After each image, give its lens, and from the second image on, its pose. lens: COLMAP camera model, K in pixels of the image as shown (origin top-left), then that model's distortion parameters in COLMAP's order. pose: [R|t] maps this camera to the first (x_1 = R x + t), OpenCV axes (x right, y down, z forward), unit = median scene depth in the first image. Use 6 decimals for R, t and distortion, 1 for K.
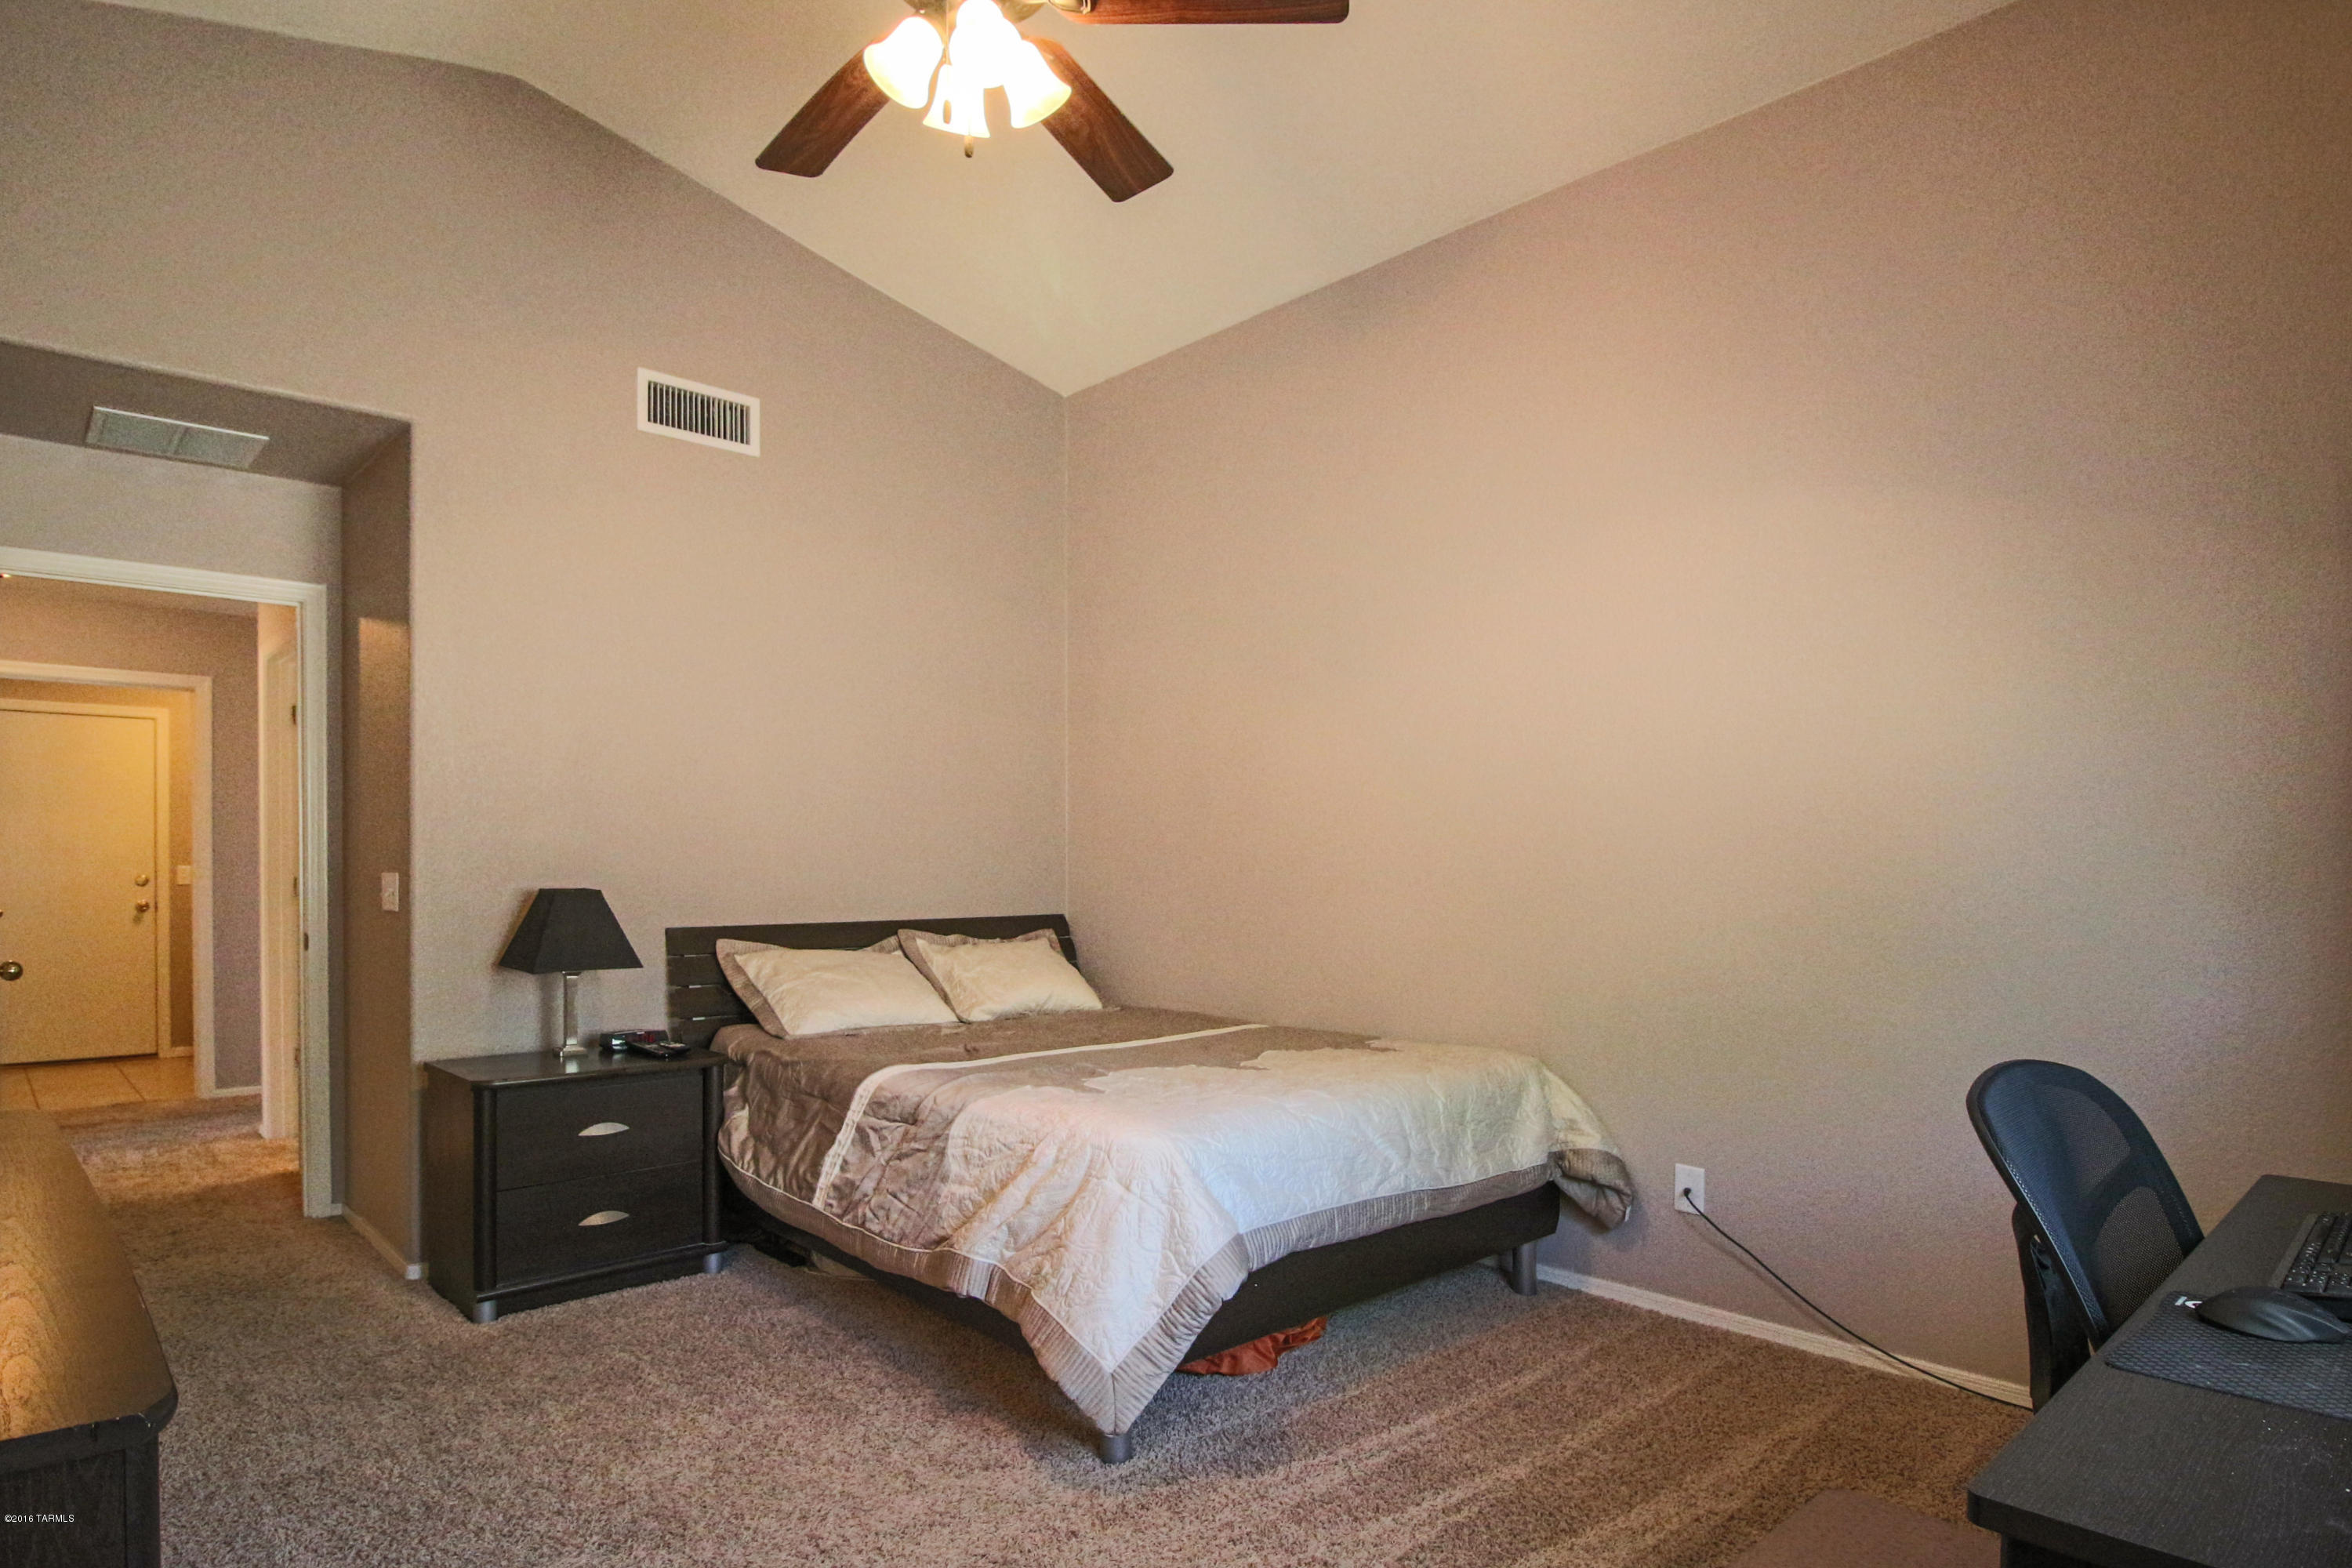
lens RADIAL K [[1291.0, 0, 1203.8], [0, 1291.0, 842.5], [0, 0, 1]] dist [-0.001900, -0.018914]
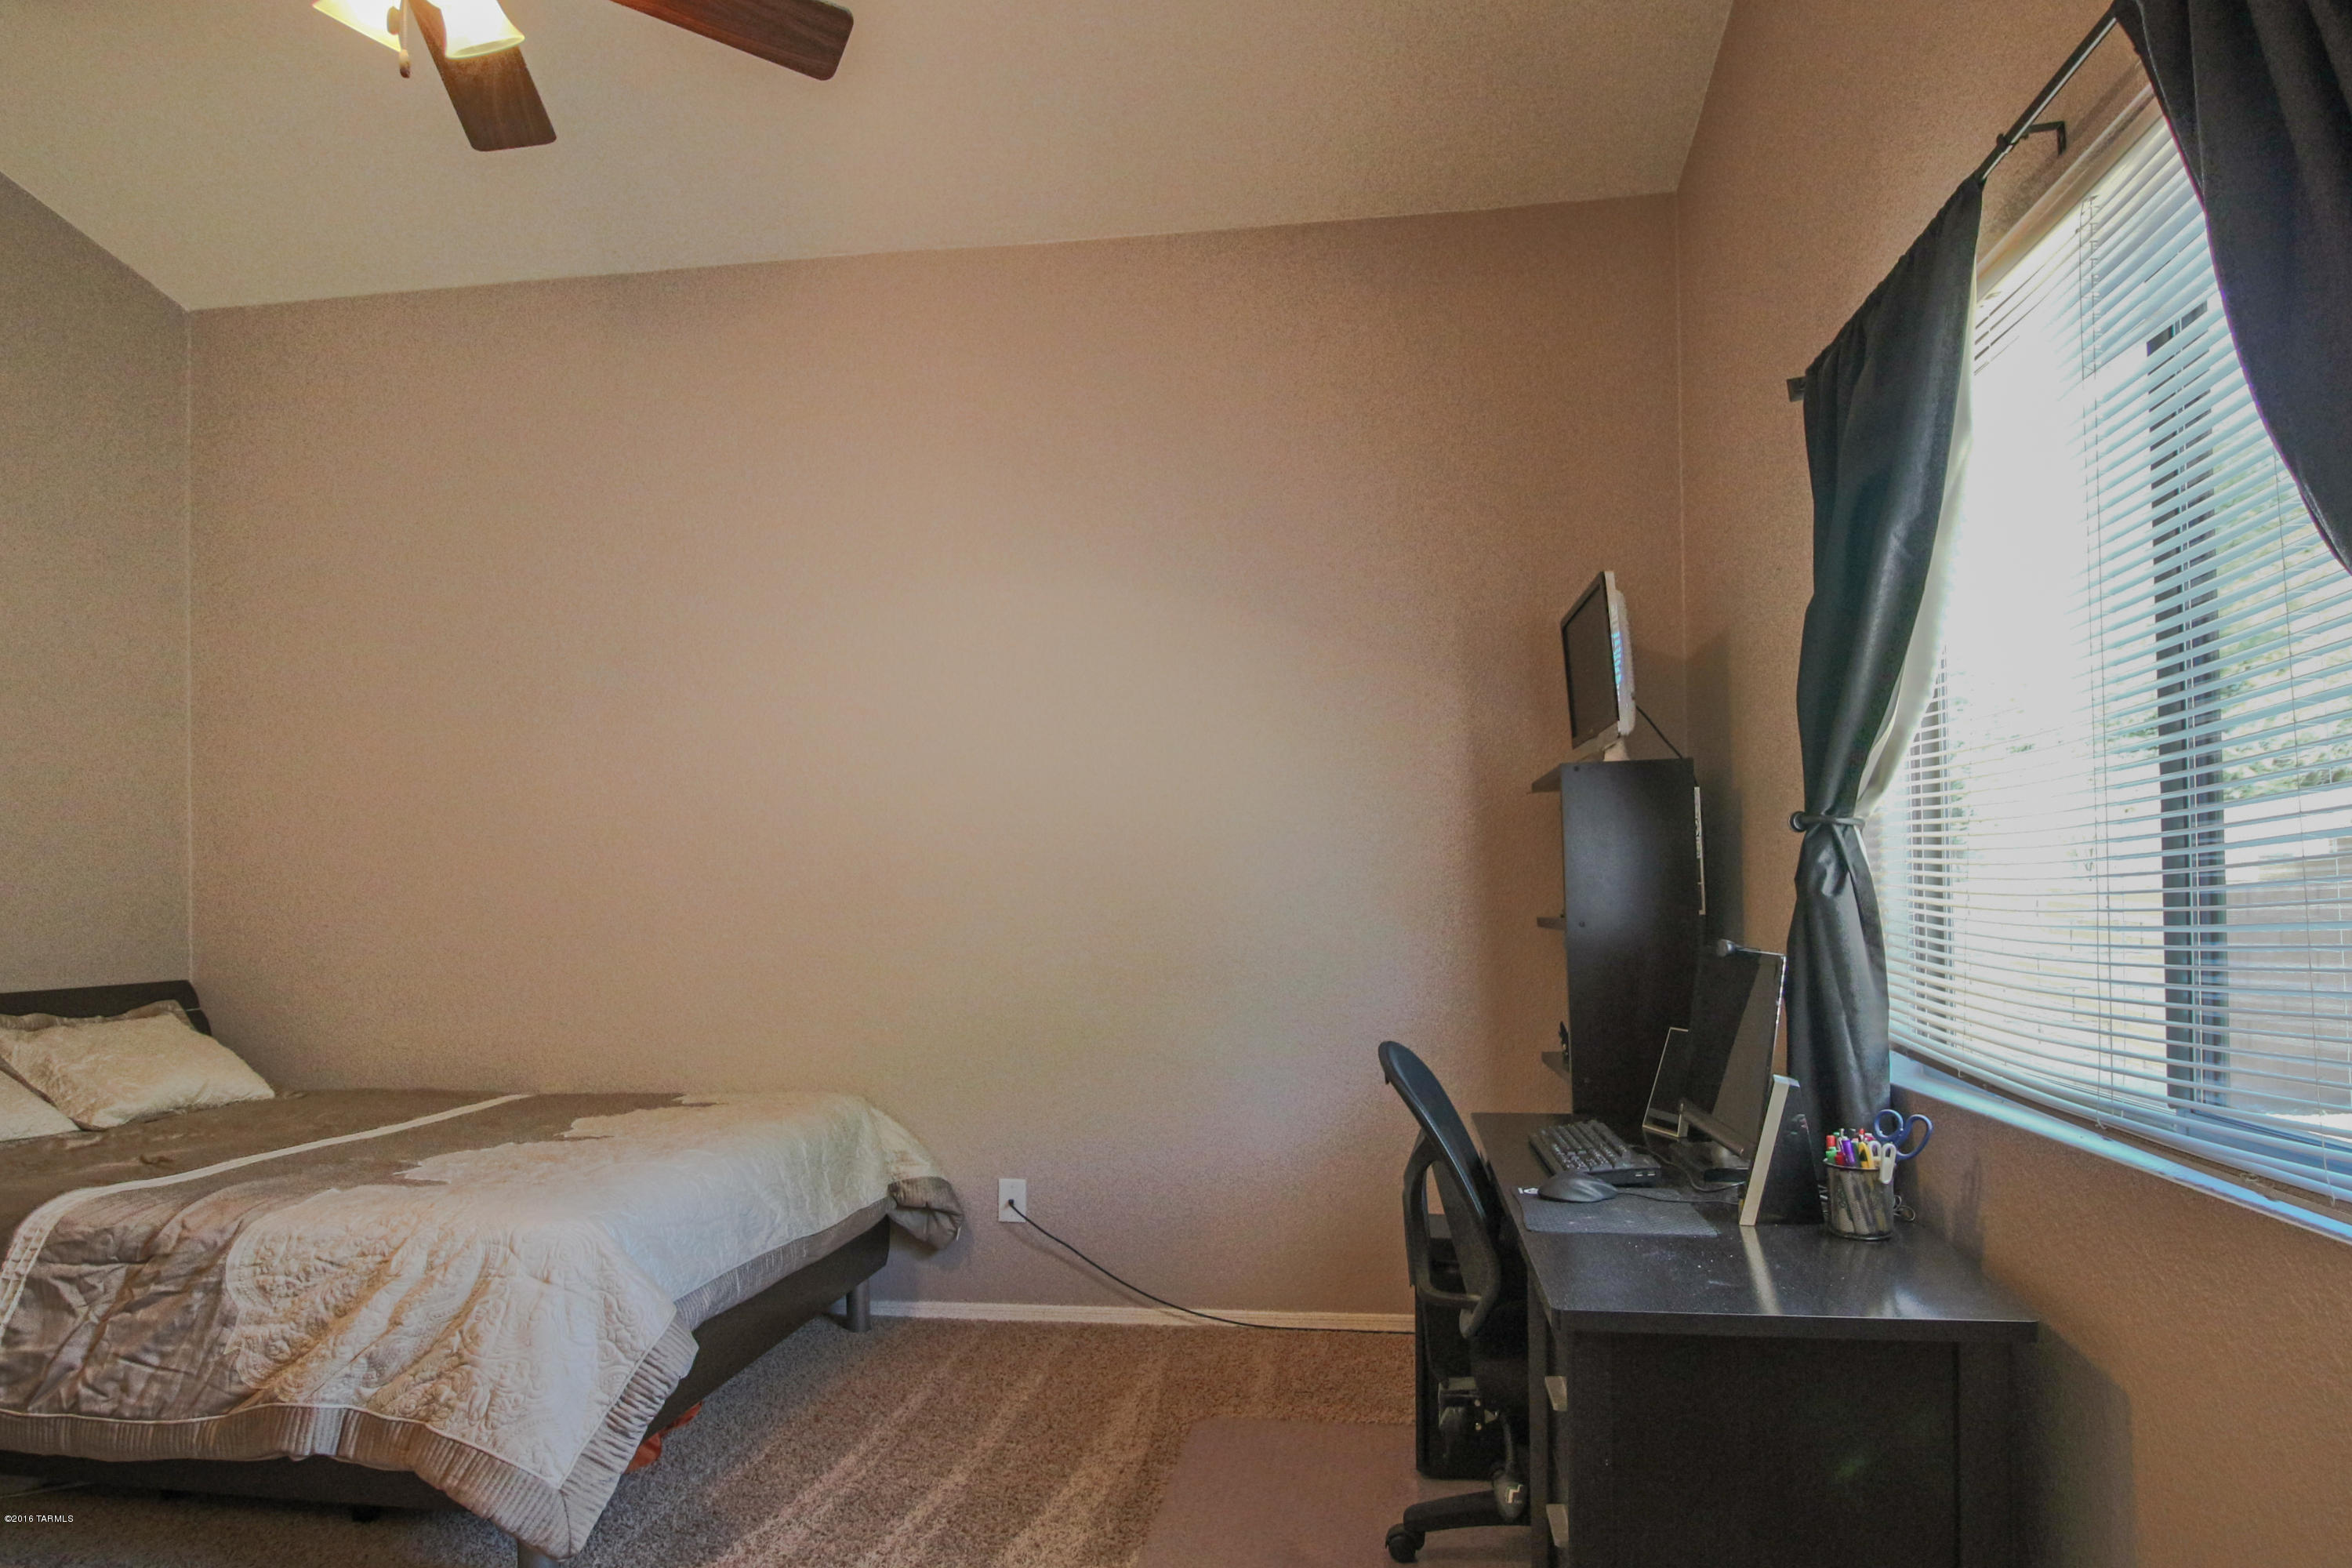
lens RADIAL K [[1368.2, 0, 1180.6], [0, 1368.2, 845.9], [0, 0, 1]] dist [-0.003972, -0.019739]
pose [[0.780335, 0.011499, 0.625256, -0.261808], [0.004979, 0.999685, -0.024599, -0.002347], [-0.625341, 0.022309, 0.780032, 0.000157]]
